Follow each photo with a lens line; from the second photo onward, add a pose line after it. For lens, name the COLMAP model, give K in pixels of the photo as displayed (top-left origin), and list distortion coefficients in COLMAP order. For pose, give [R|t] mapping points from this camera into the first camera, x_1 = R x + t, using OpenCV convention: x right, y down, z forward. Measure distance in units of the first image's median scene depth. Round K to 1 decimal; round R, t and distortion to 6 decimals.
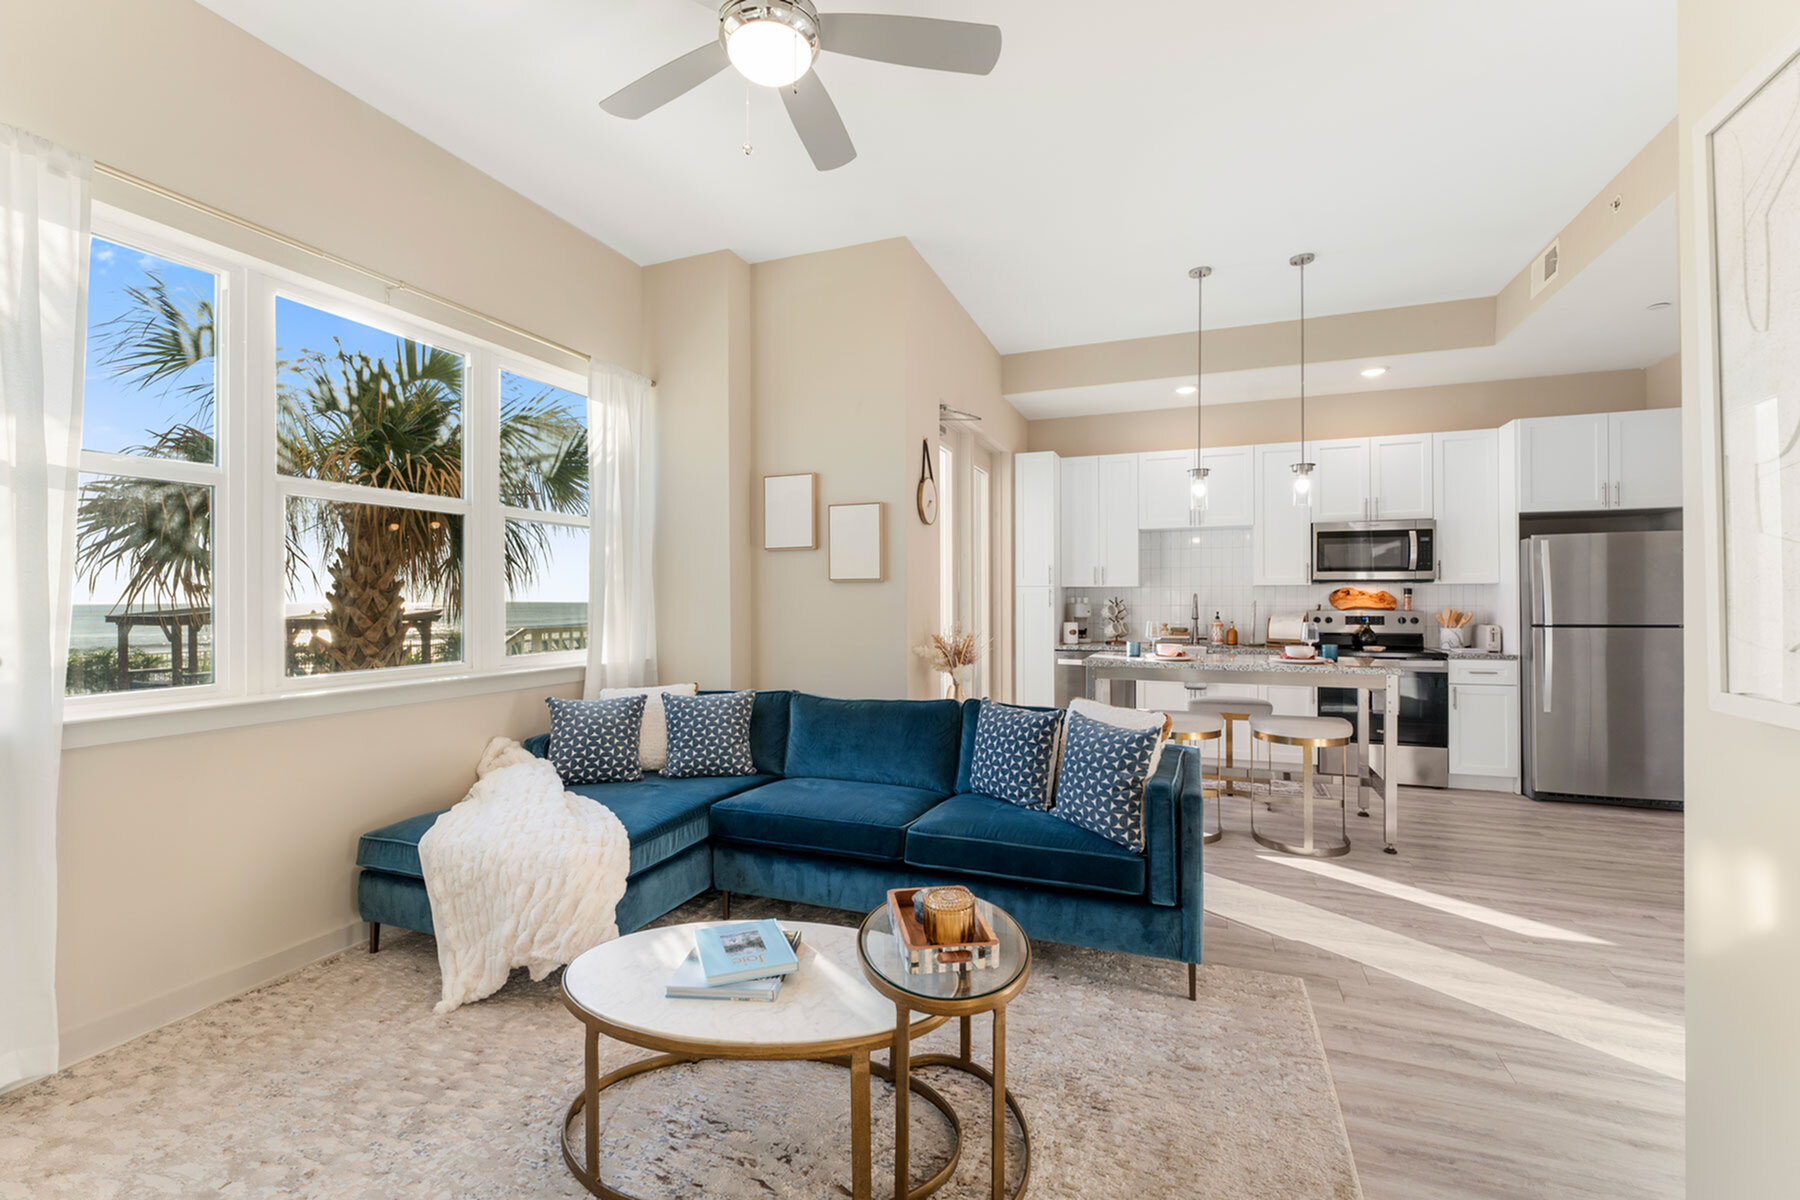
lens RADIAL K [[755.5, 0, 903.5], [0, 755.5, 595.3], [0, 0, 1]] dist [-0.002109, 0.000216]
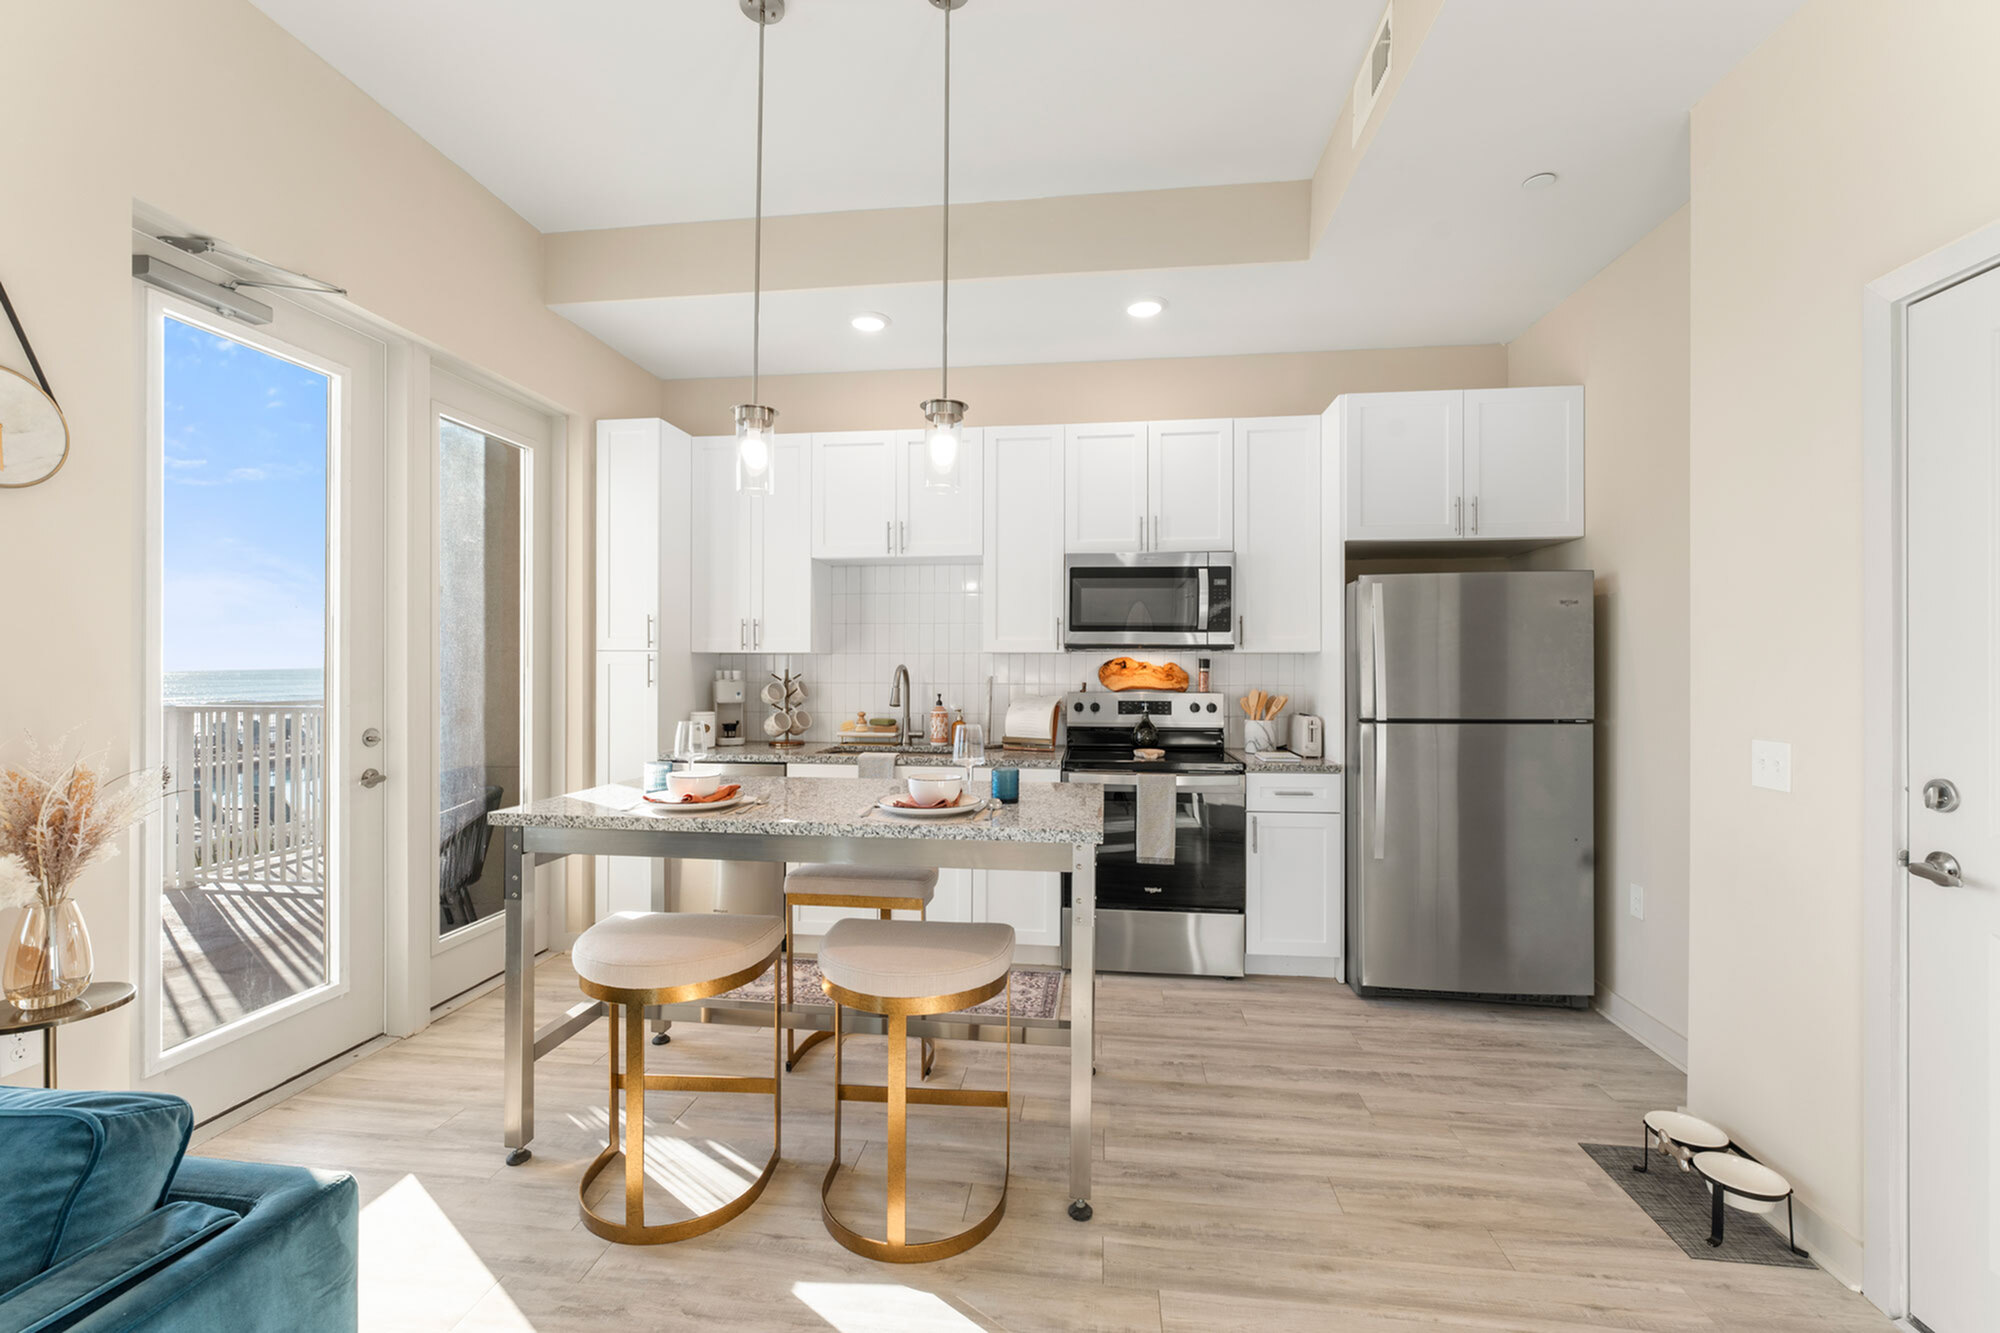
lens RADIAL K [[839.5, 0, 985.3], [0, 839.5, 664.8], [0, 0, 1]] dist [-0.002109, 0.000216]
pose [[0.970231, 0.004827, 0.242135, 0.322009], [-0.005837, 0.999977, 0.003456, -0.005608], [-0.242113, -0.004766, 0.970236, 0.354417]]
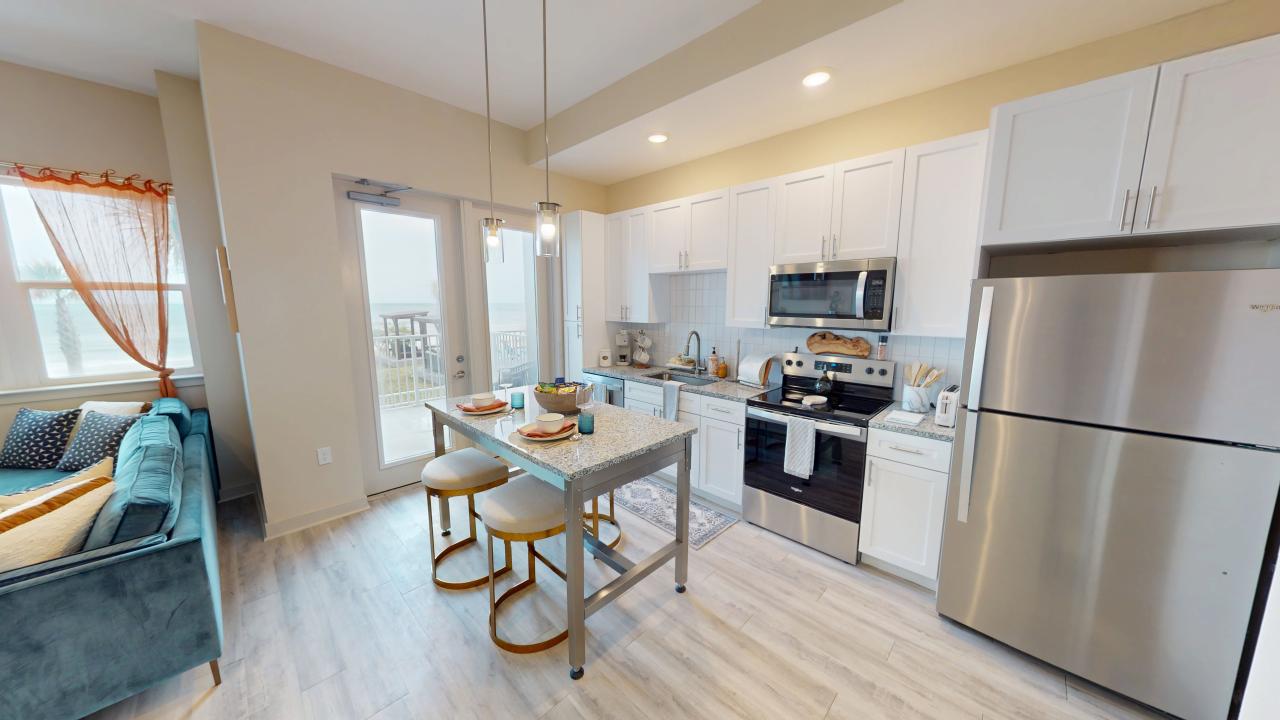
lens RADIAL K [[403.6, 0, 639.6], [0, 403.6, 359.1], [0, 0, 1]] dist [0.002161, 0.000096]
pose [[0.923883, 0.055820, -0.378583, 0.613793], [0.000218, 0.989227, 0.146388, -0.054931], [0.382676, -0.135328, 0.913918, 0.466916]]
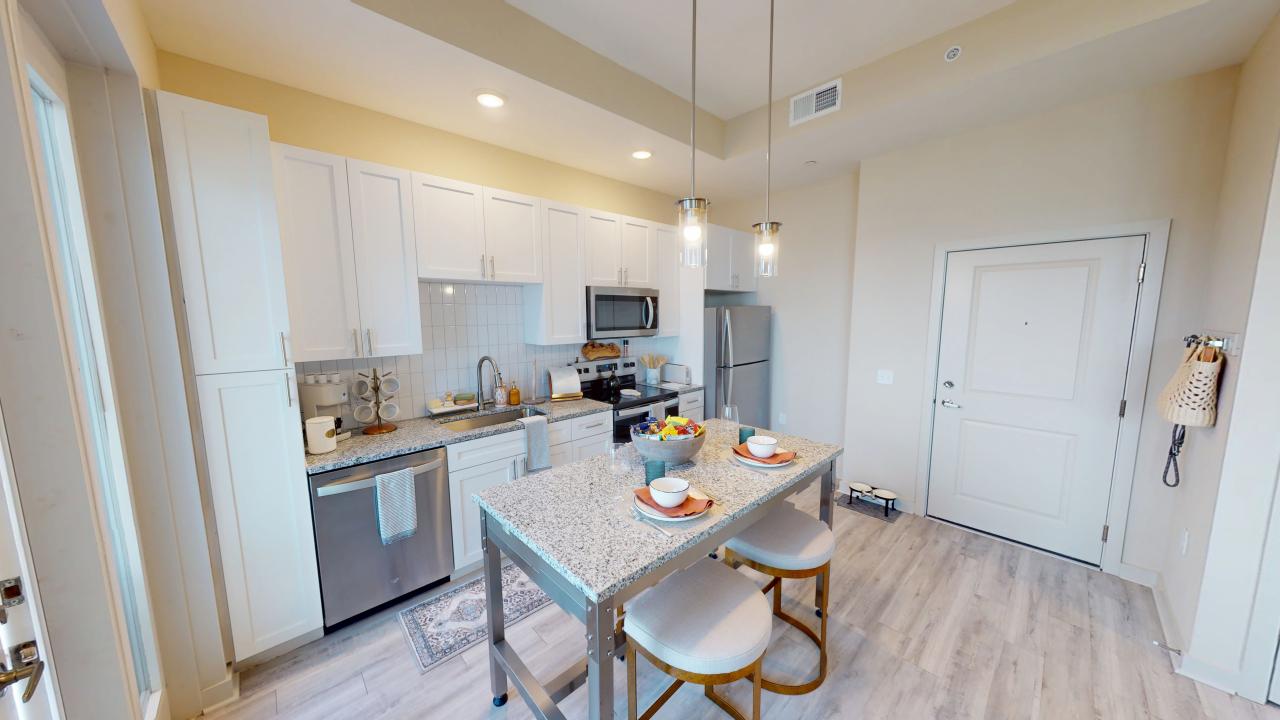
lens RADIAL K [[403.6, 0, 636.7], [0, 403.6, 363.6], [0, 0, 1]] dist [0.002161, 0.000096]
pose [[0.428405, -0.113296, 0.896456, 0.042929], [0.002139, 0.992233, 0.124378, -0.059057], [-0.903584, -0.051367, 0.425320, 0.718213]]
